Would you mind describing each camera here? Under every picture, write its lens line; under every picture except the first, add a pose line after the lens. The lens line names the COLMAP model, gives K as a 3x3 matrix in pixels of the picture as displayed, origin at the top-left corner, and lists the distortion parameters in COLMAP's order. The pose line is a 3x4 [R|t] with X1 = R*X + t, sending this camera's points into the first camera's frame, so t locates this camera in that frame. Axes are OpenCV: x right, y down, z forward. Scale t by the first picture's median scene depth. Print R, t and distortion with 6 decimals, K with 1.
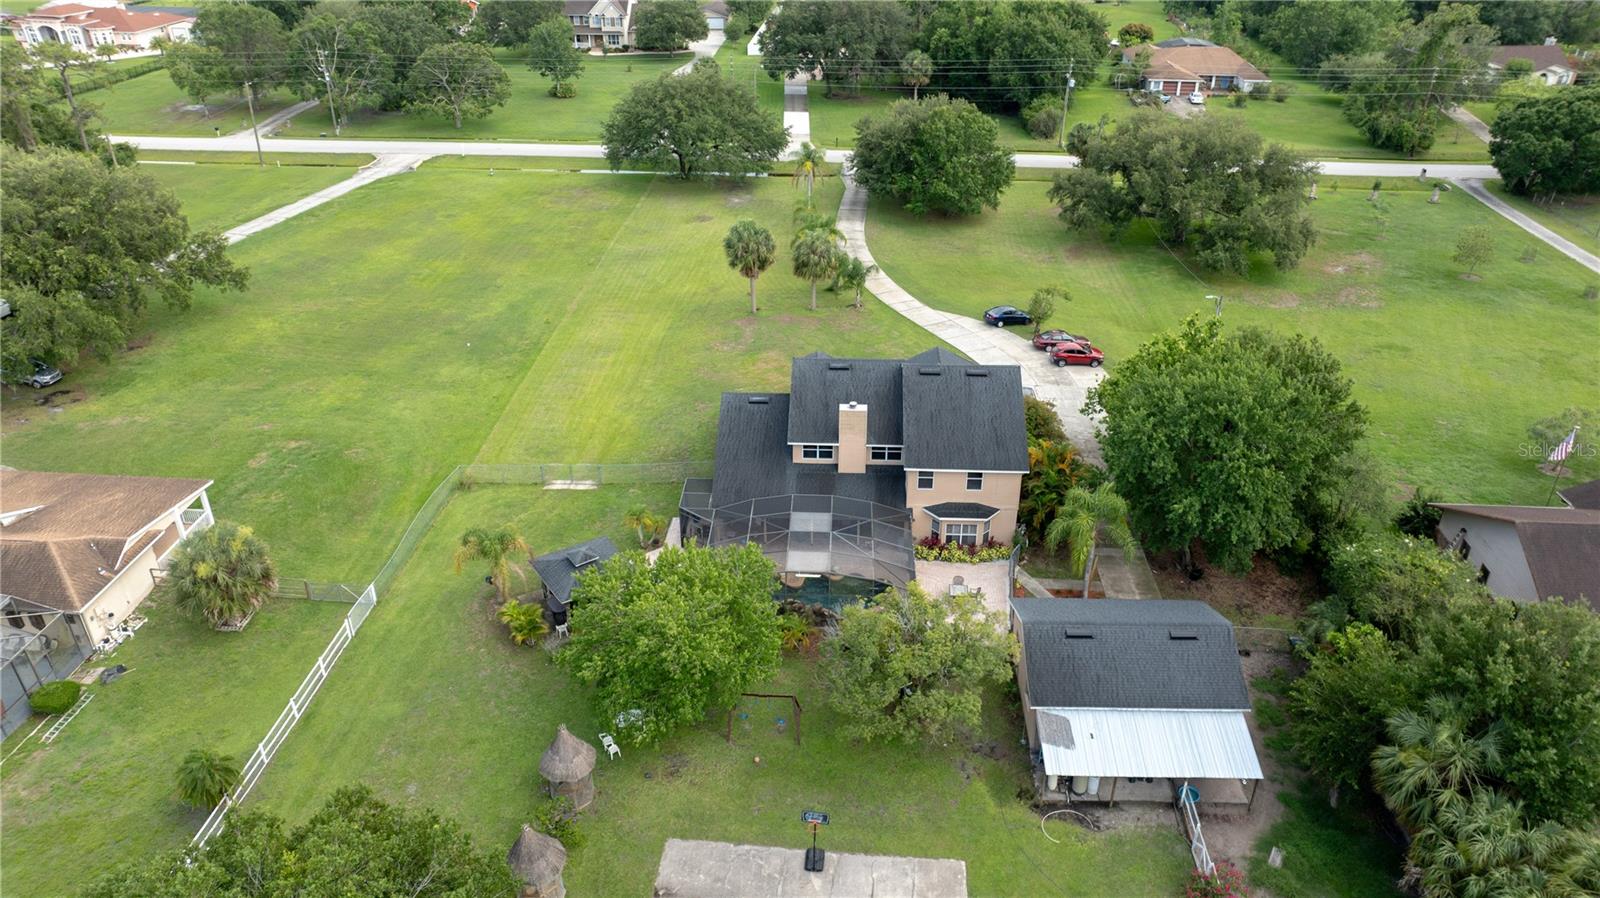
lens RADIAL K [[1127.7, 0, 806.4], [0, 1127.7, 449.8], [0, 0, 1]] dist [-0.008558, -0.000737]
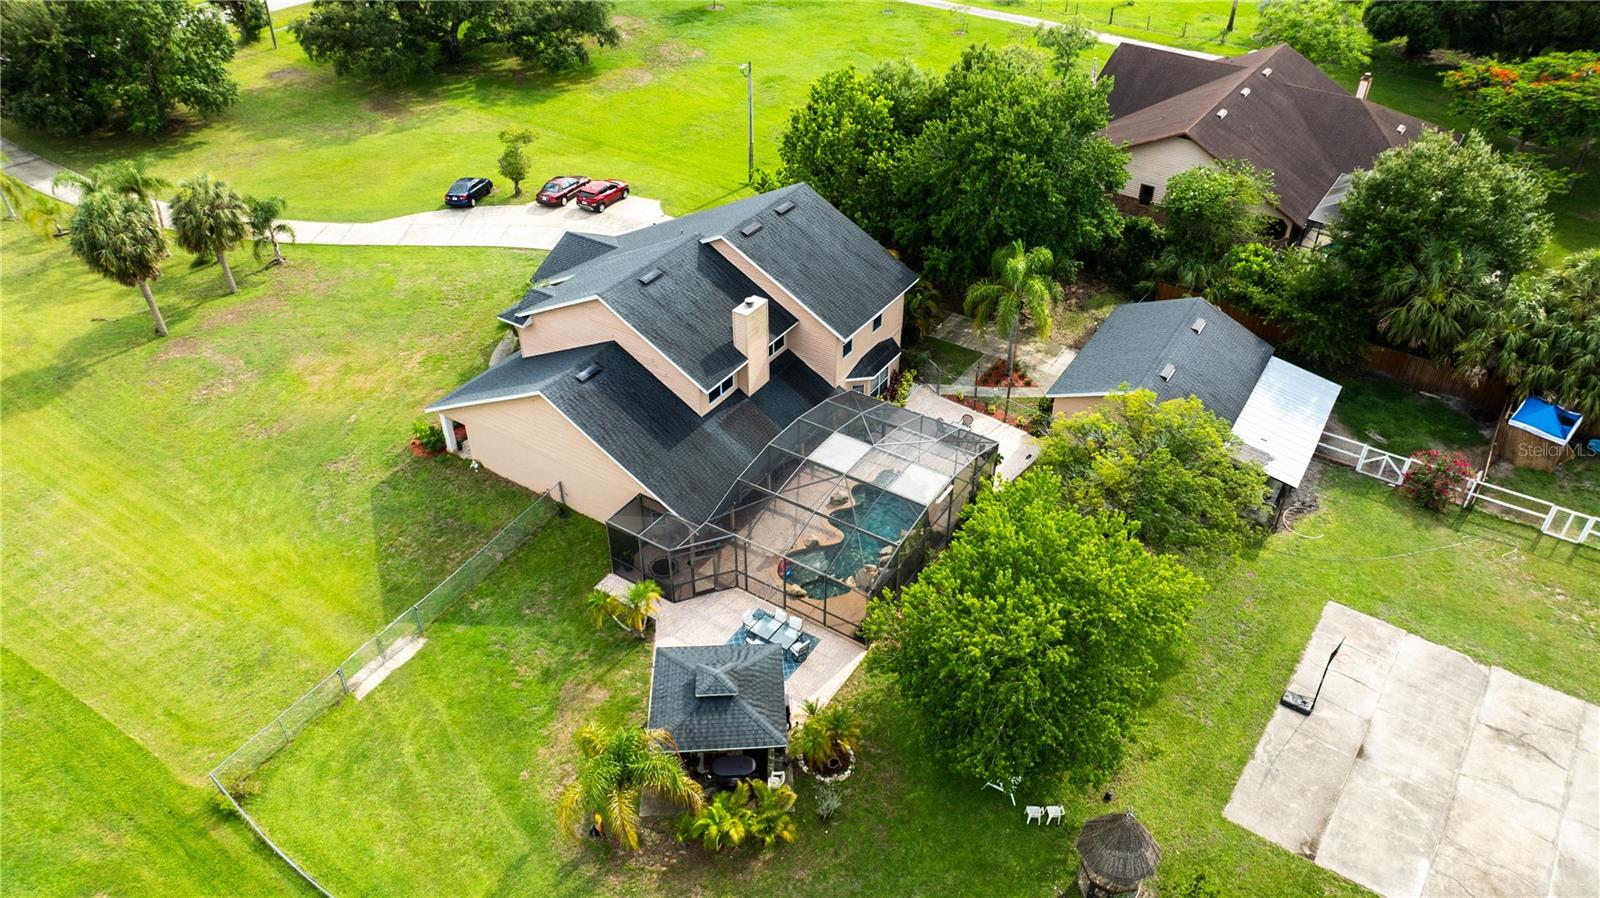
lens RADIAL K [[1127.7, 0, 806.4], [0, 1127.7, 449.8], [0, 0, 1]] dist [-0.008558, -0.000737]
pose [[0.507732, -0.517939, 0.688439, -0.443593], [0.419662, 0.846575, 0.327405, -0.163541], [-0.752391, 0.122678, 0.647193, 0.442749]]
